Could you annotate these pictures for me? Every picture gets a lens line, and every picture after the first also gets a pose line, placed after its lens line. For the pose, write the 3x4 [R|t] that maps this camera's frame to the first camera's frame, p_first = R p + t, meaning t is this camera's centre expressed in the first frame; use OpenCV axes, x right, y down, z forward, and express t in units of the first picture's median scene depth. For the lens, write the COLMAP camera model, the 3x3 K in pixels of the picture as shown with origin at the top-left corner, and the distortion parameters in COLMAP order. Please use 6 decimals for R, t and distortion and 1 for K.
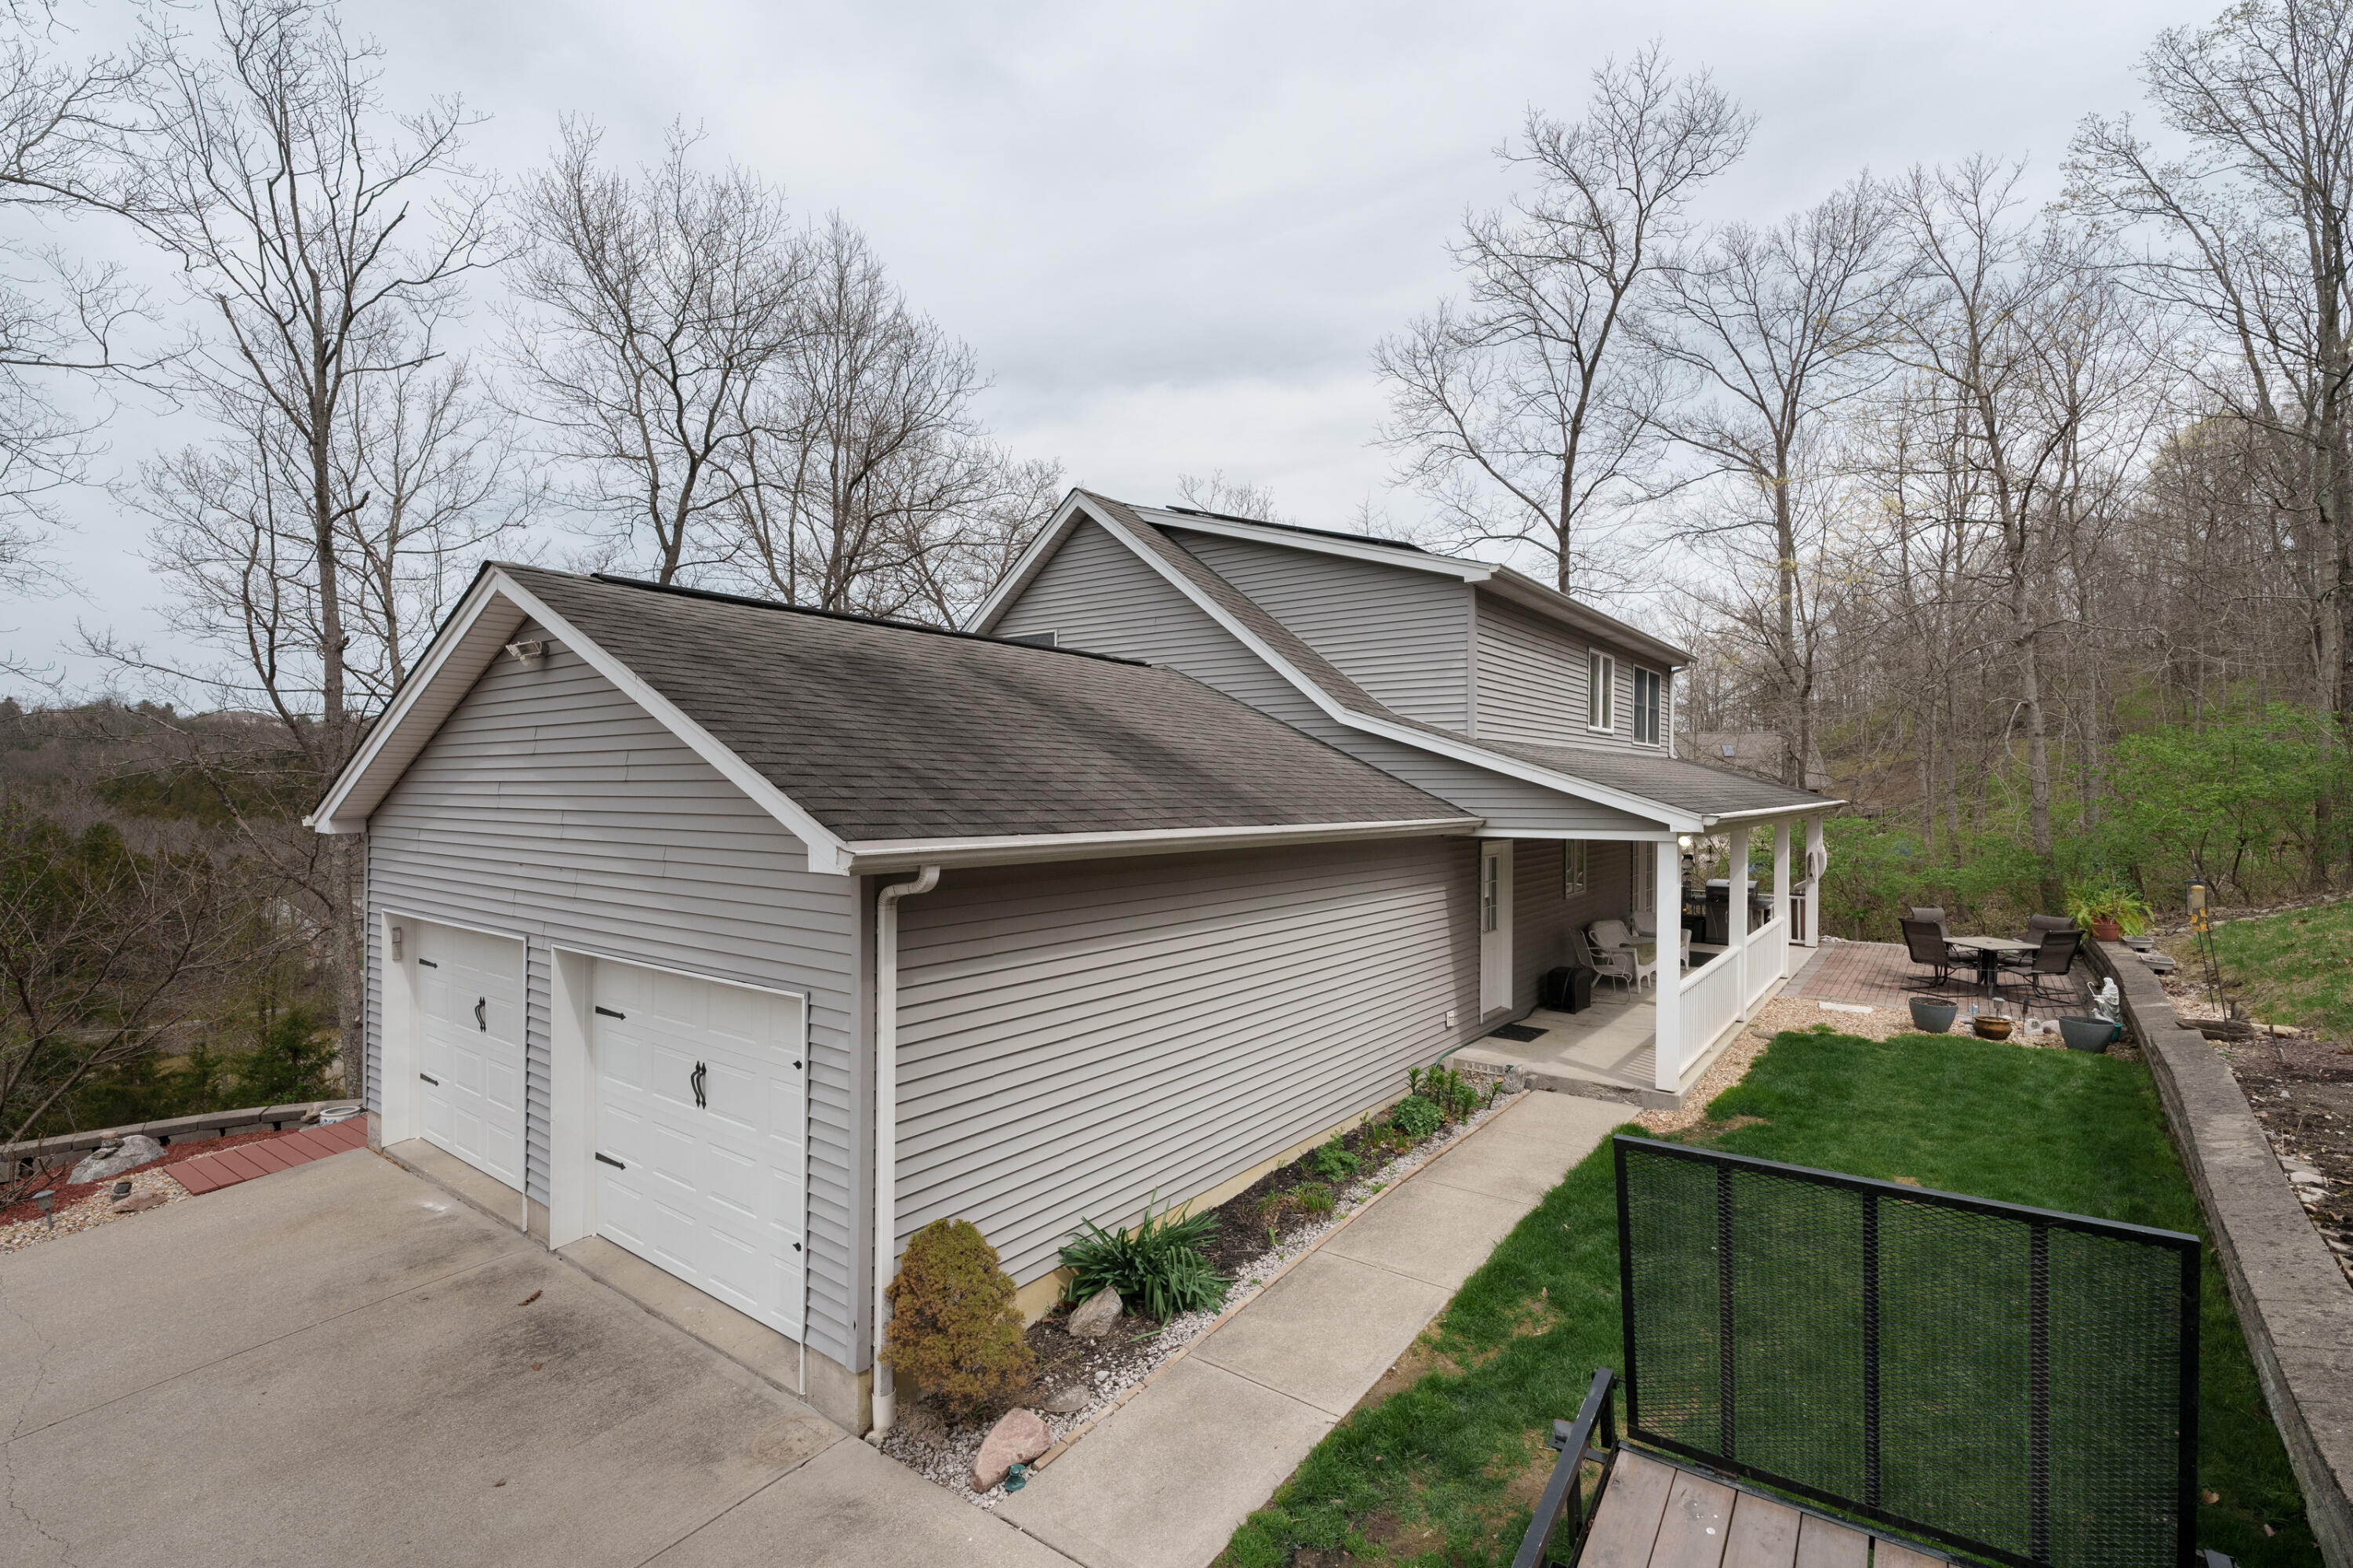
lens RADIAL K [[946.9, 0, 1177.1], [0, 946.9, 785.1], [0, 0, 1]] dist [-0.000788, -0.000102]
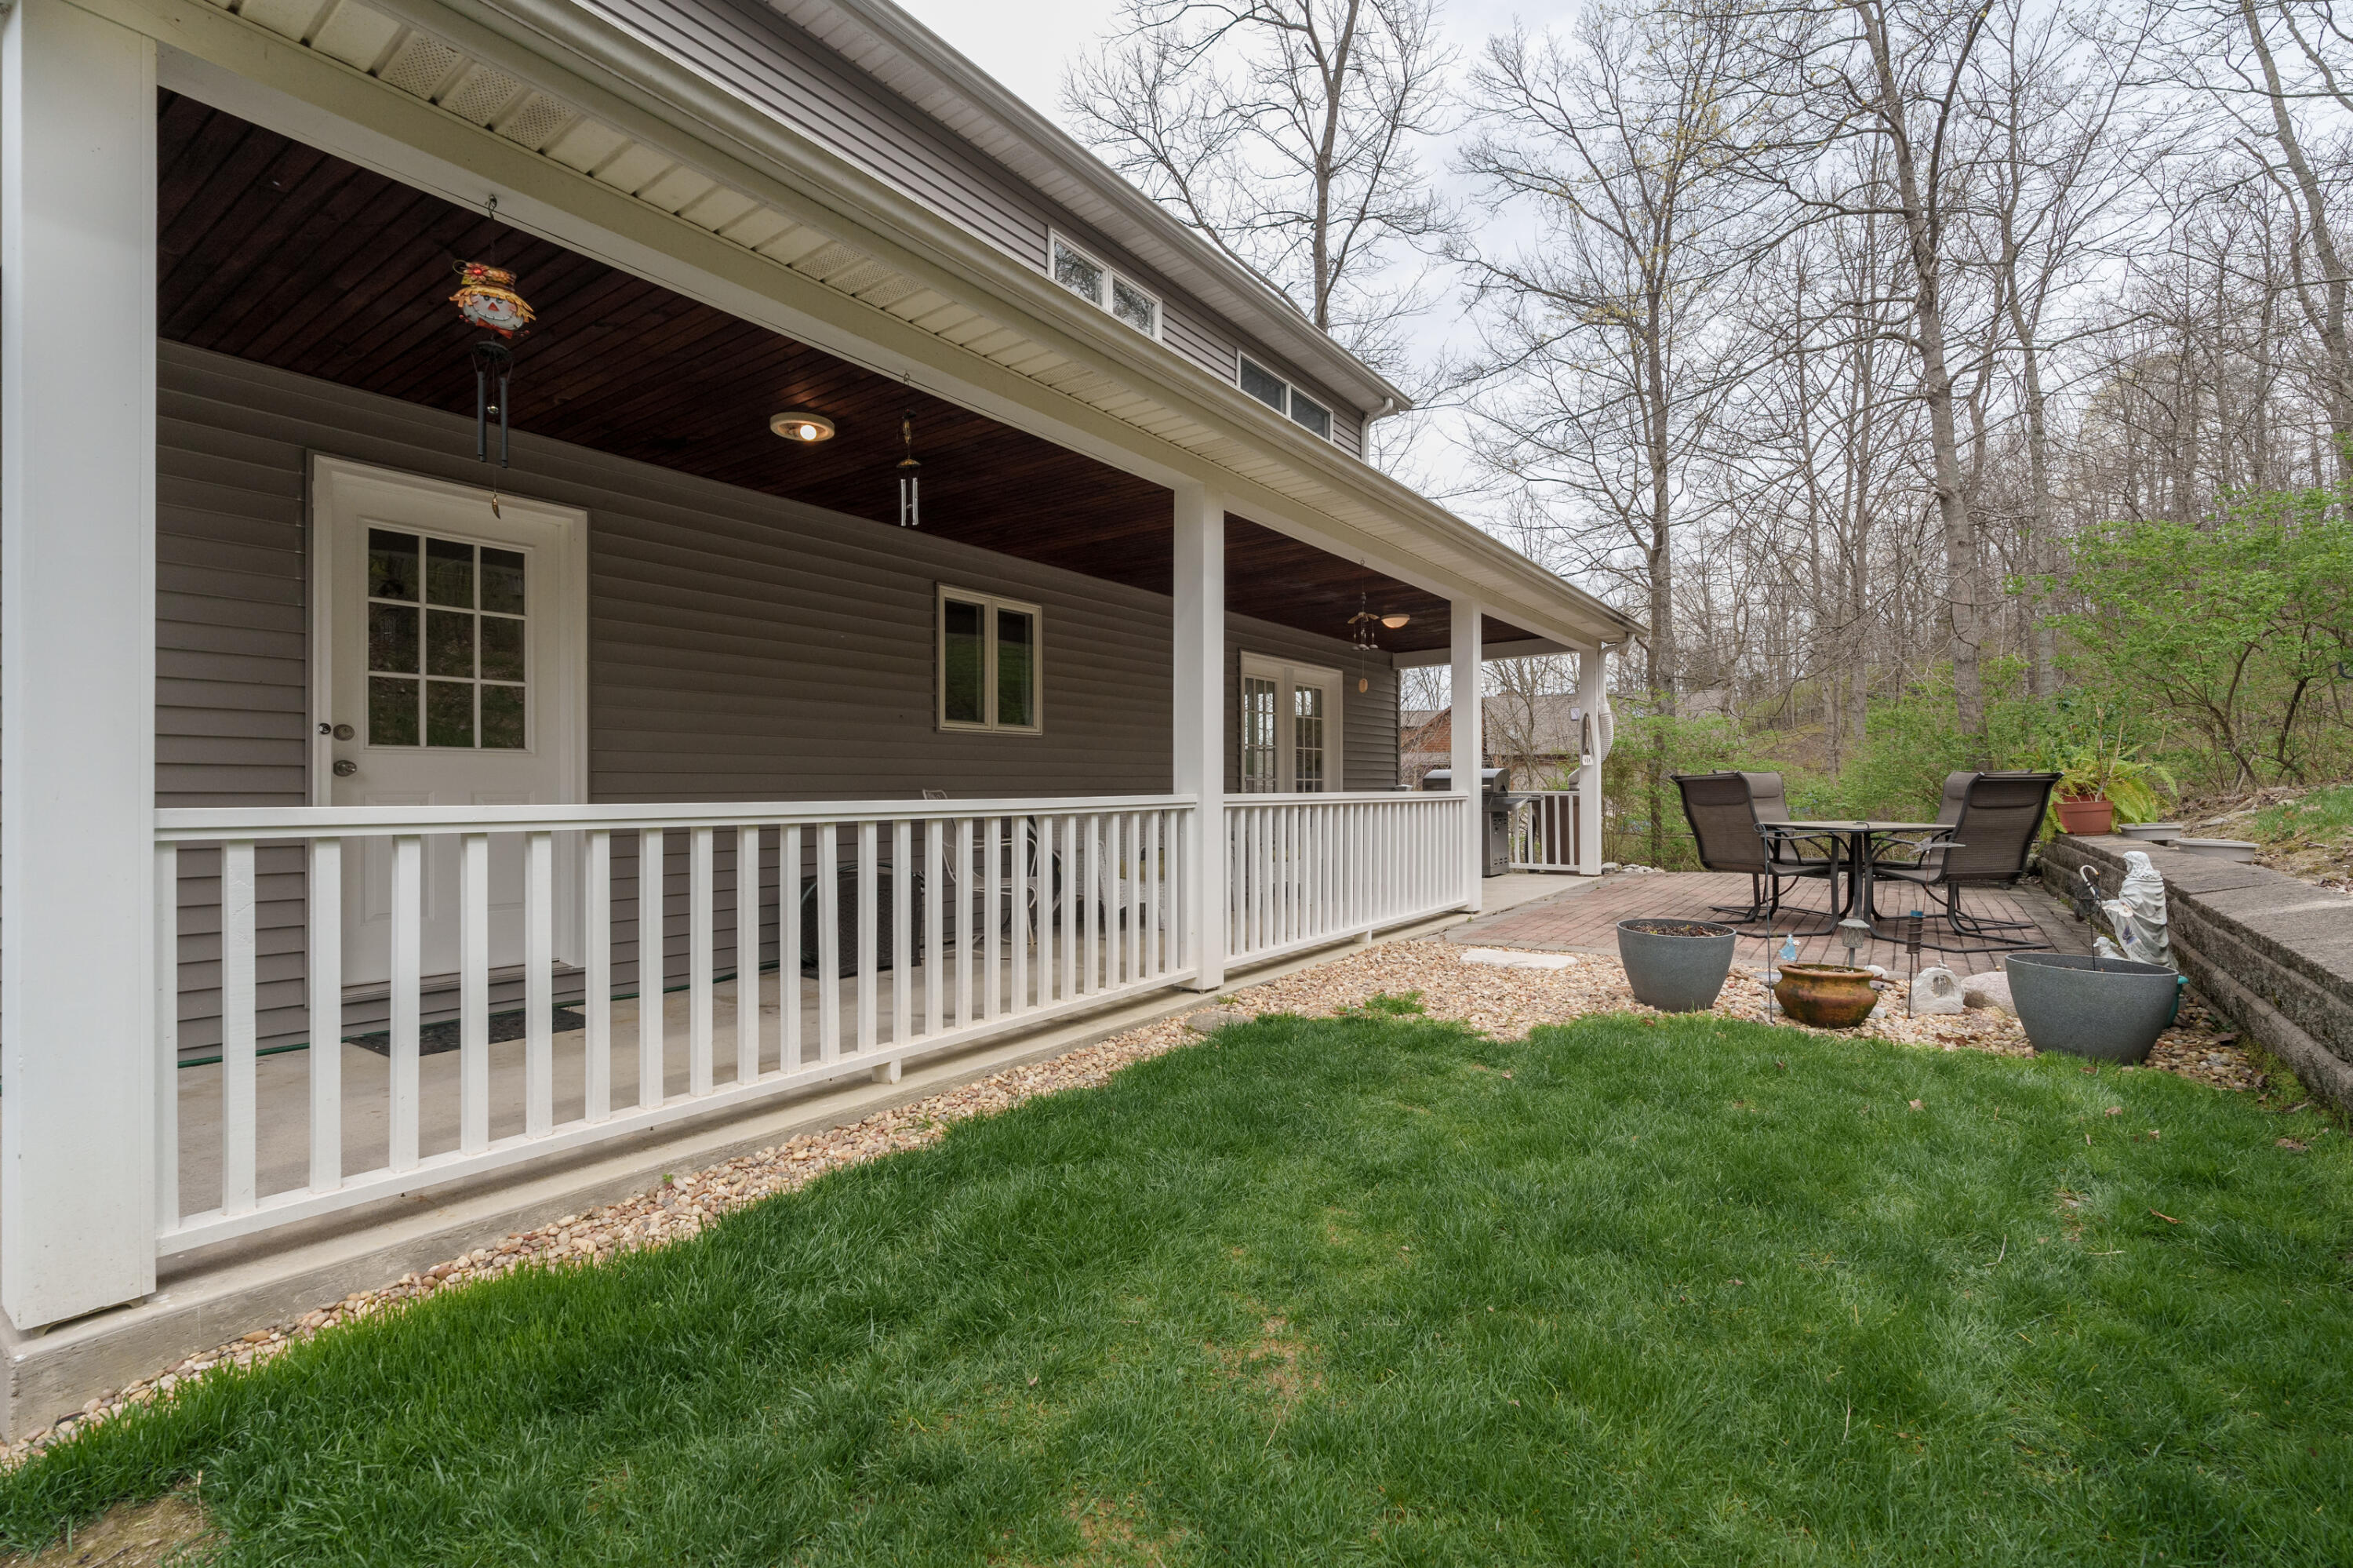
lens RADIAL K [[946.9, 0, 1175.6], [0, 946.9, 786.0], [0, 0, 1]] dist [-0.000788, -0.000102]
pose [[0.999271, -0.004758, 0.037889, 0.582834], [0.004966, 0.999973, -0.005392, 0.172125], [-0.037862, 0.005577, 0.999267, 0.629764]]
